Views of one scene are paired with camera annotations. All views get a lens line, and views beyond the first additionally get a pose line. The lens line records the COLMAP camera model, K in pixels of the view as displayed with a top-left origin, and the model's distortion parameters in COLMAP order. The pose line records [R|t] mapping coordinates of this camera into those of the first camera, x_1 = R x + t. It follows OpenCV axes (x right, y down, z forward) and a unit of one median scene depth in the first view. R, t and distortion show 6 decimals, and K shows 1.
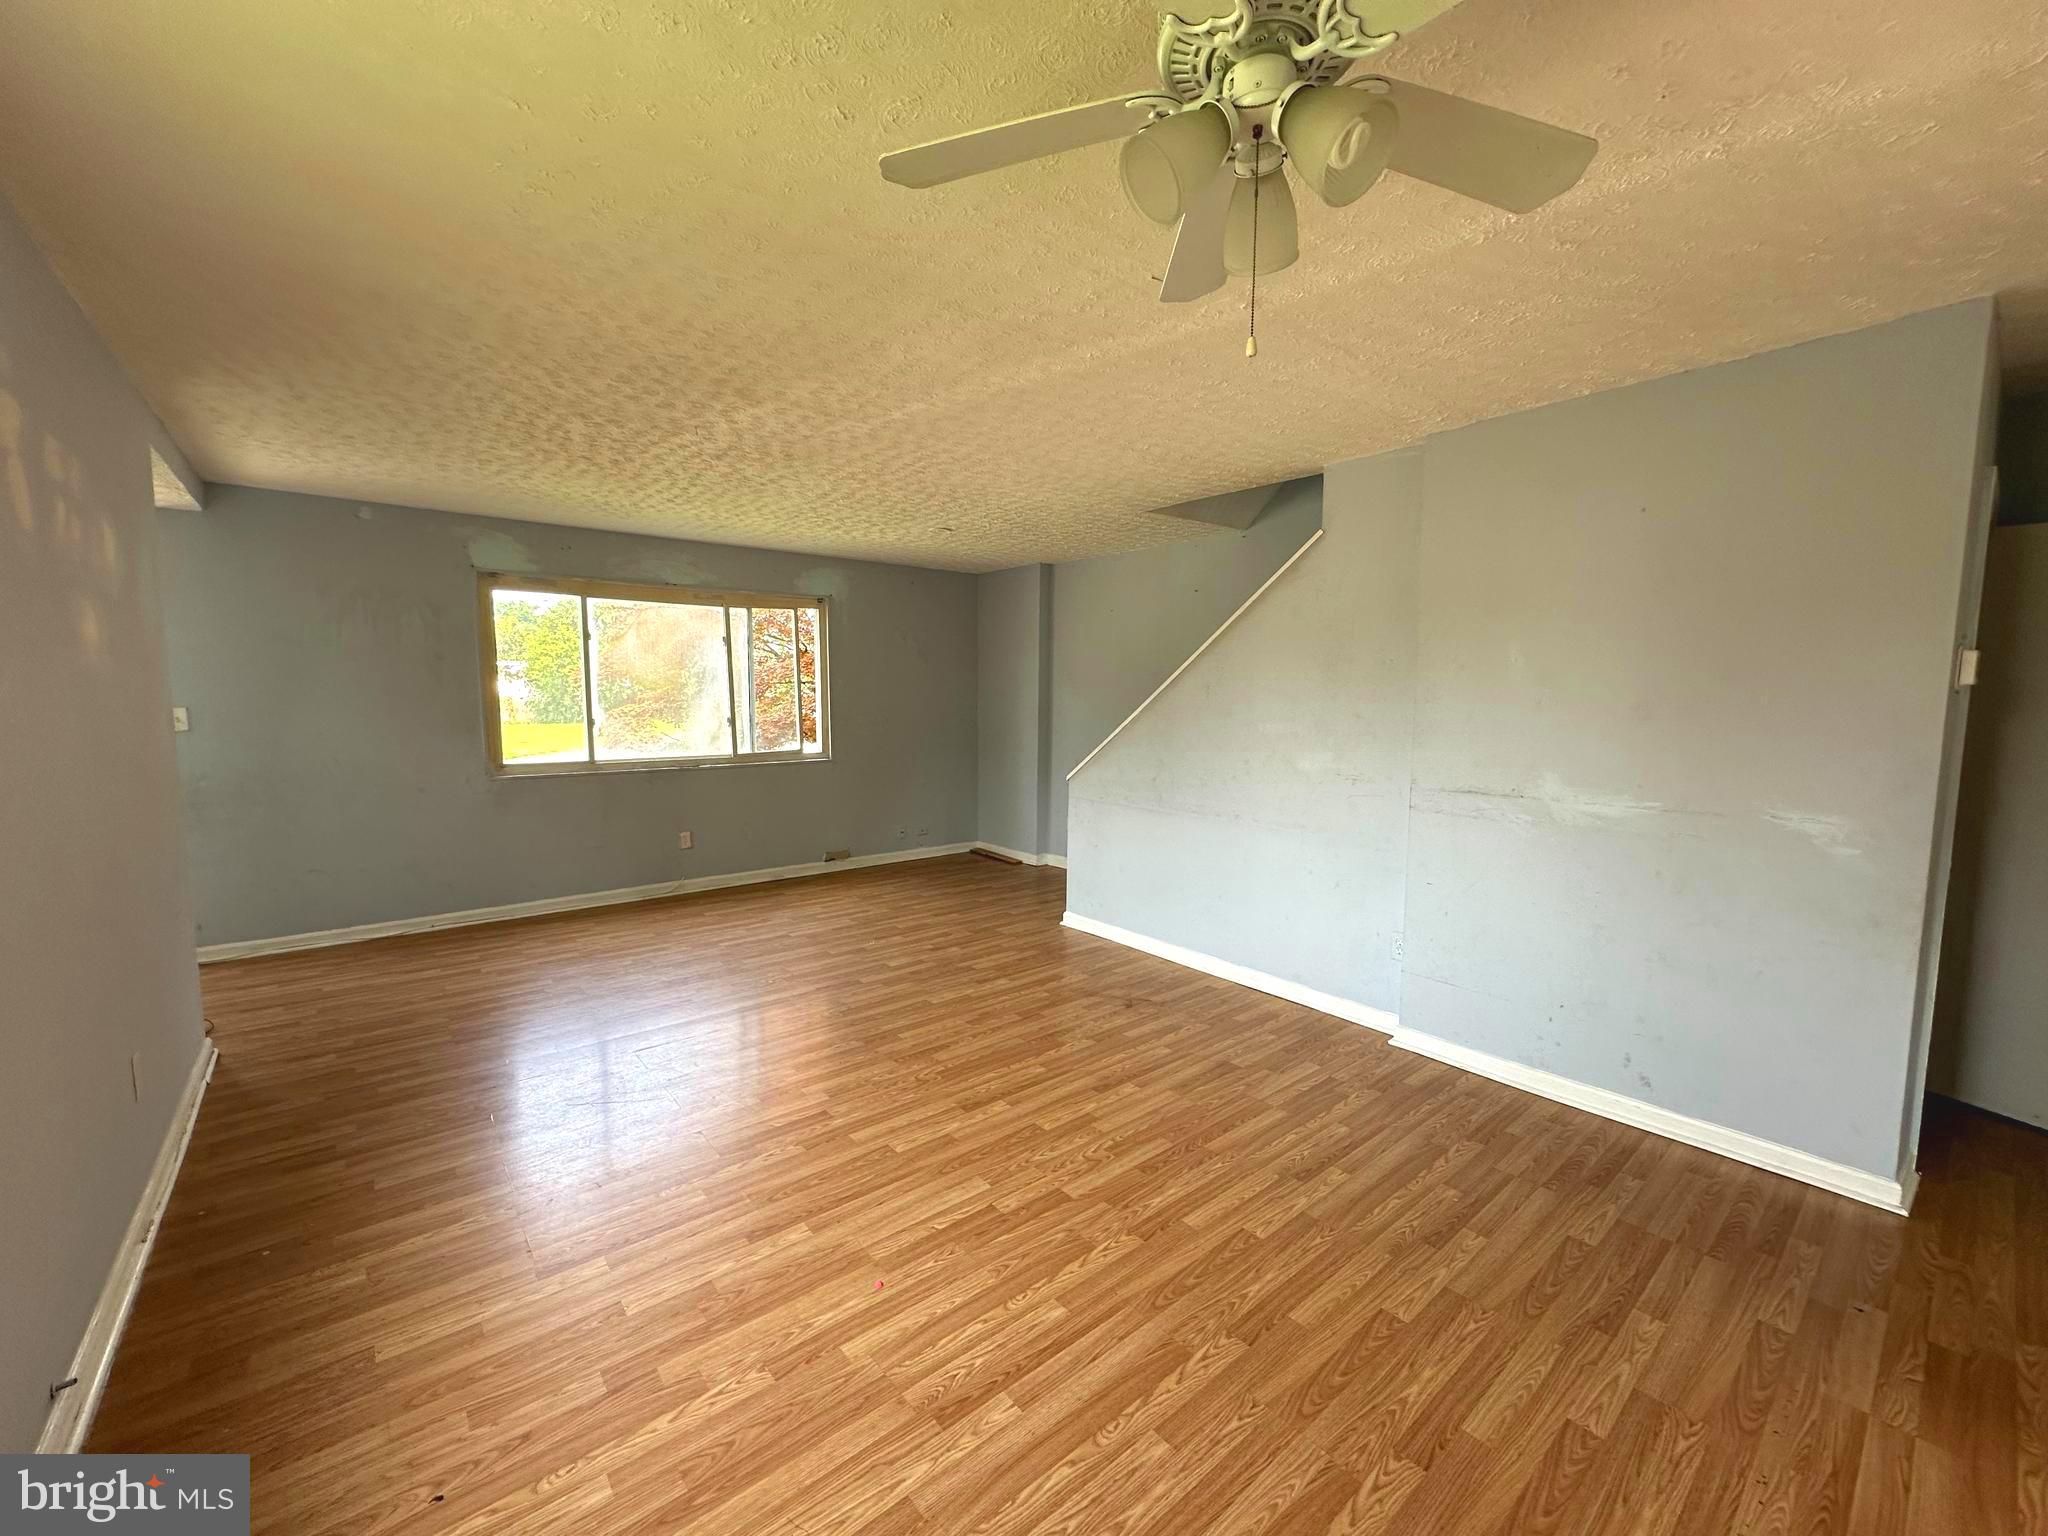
lens RADIAL K [[816.3, 0, 1024.1], [0, 816.3, 770.5], [0, 0, 1]] dist [-0.002725, -0.000133]
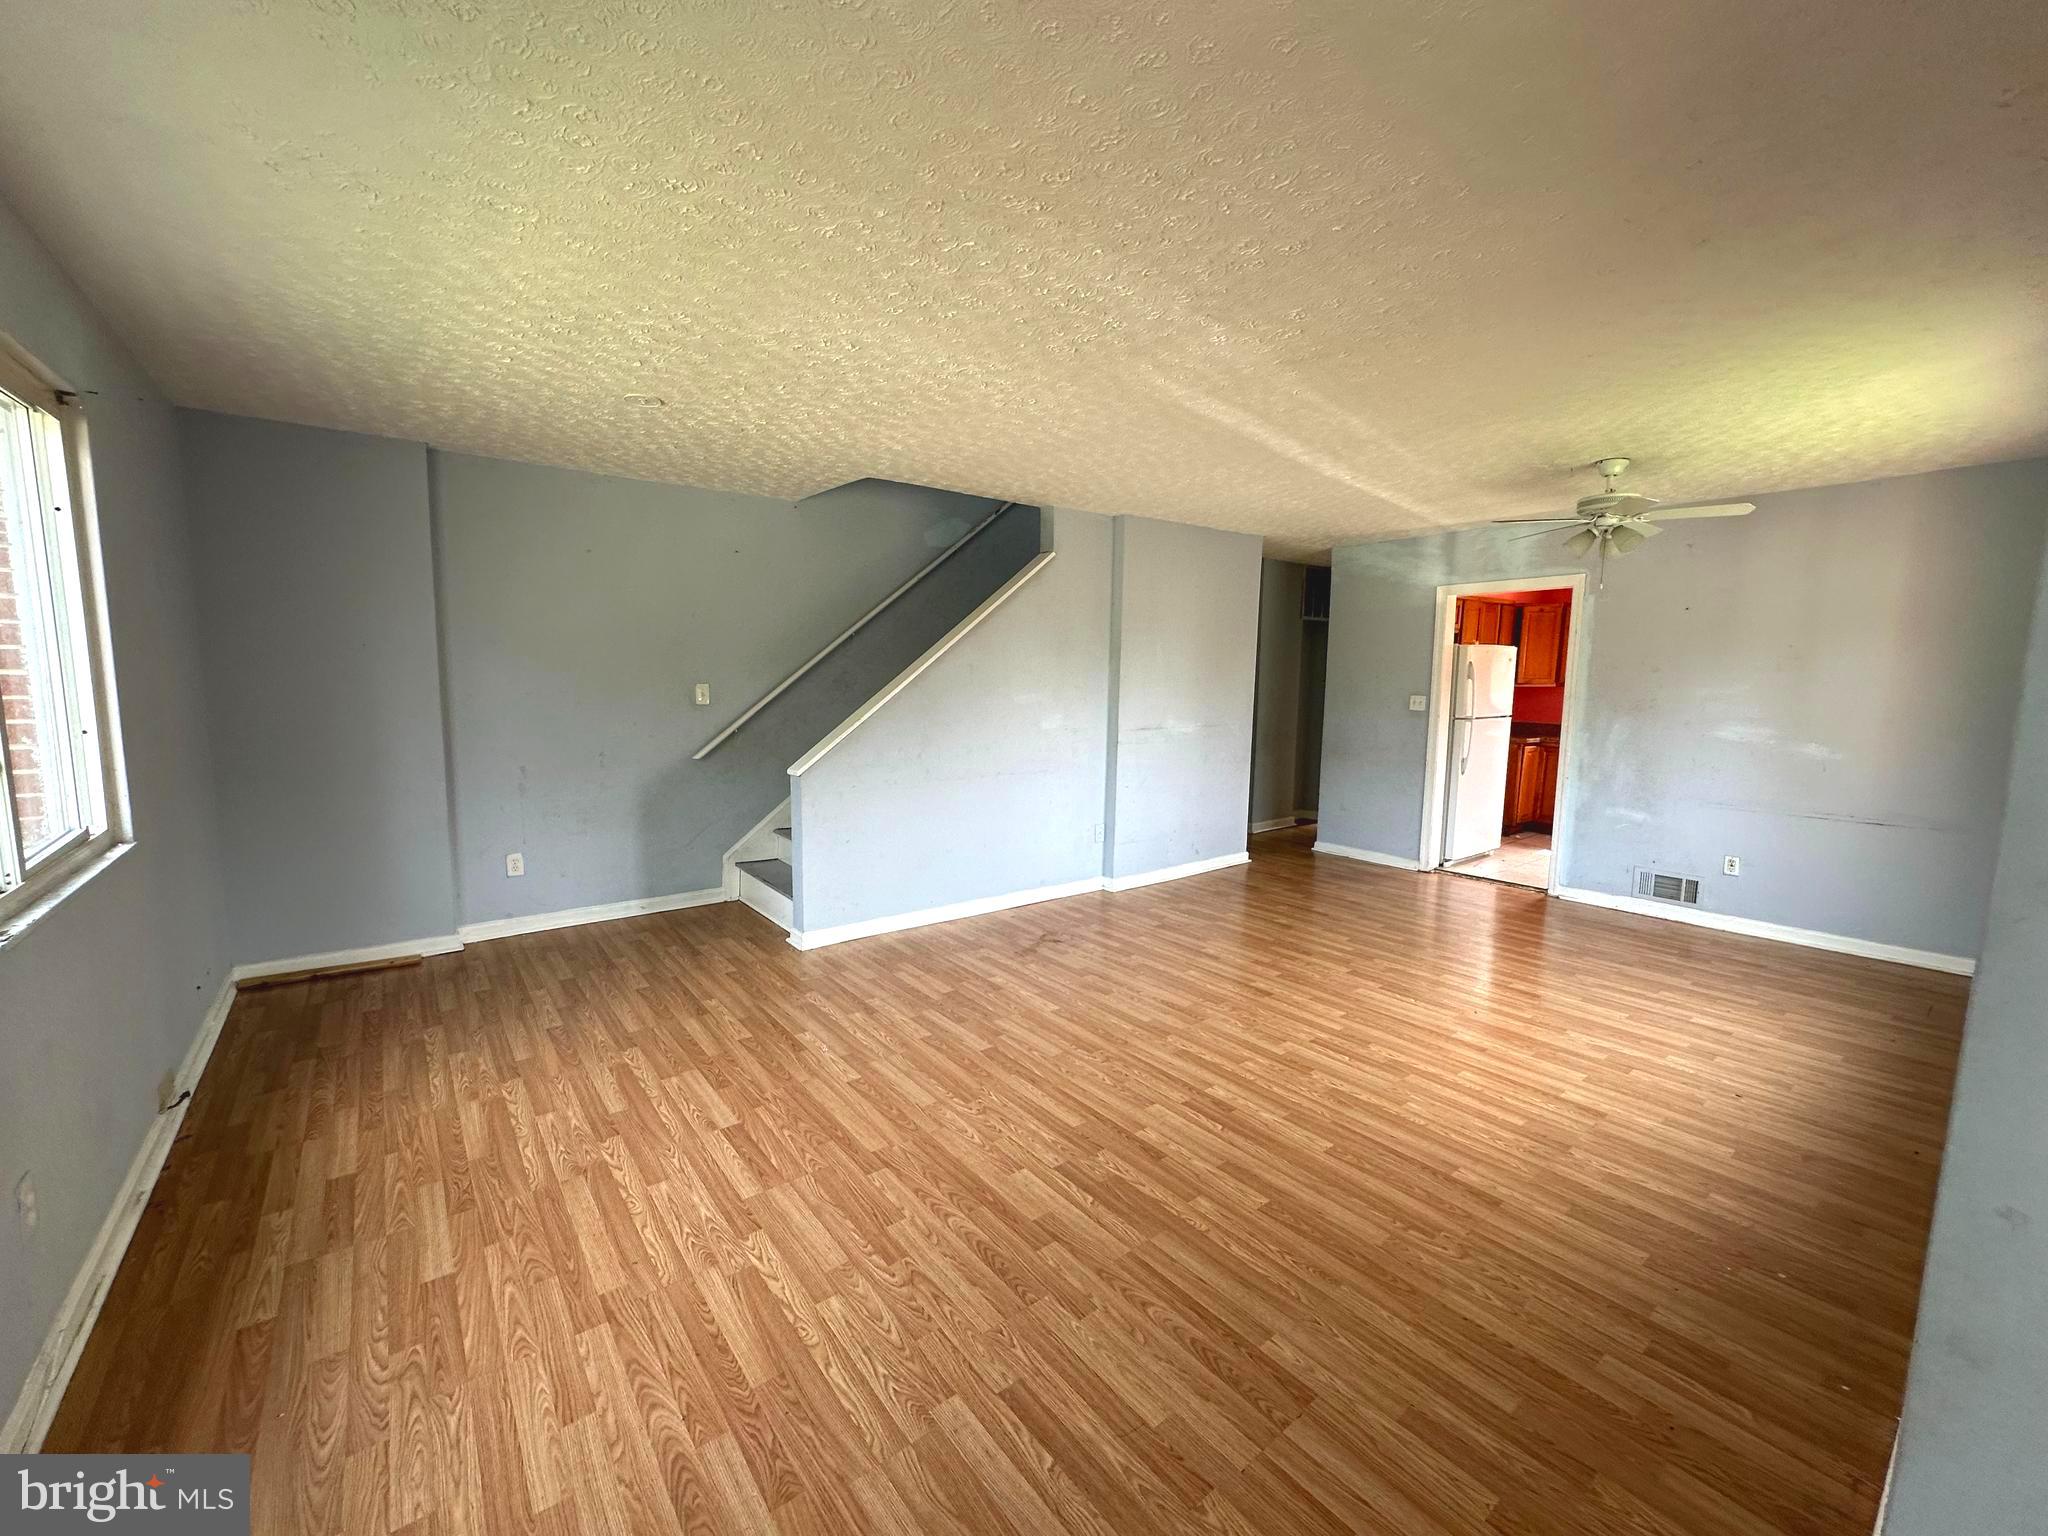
lens RADIAL K [[816.3, 0, 1022.9], [0, 816.3, 769.0], [0, 0, 1]] dist [-0.002725, -0.000133]
pose [[0.025555, -0.120161, 0.992425, -1.269016], [0.081056, 0.989730, 0.117748, -0.122402], [-0.996382, 0.077433, 0.035032, 1.255064]]
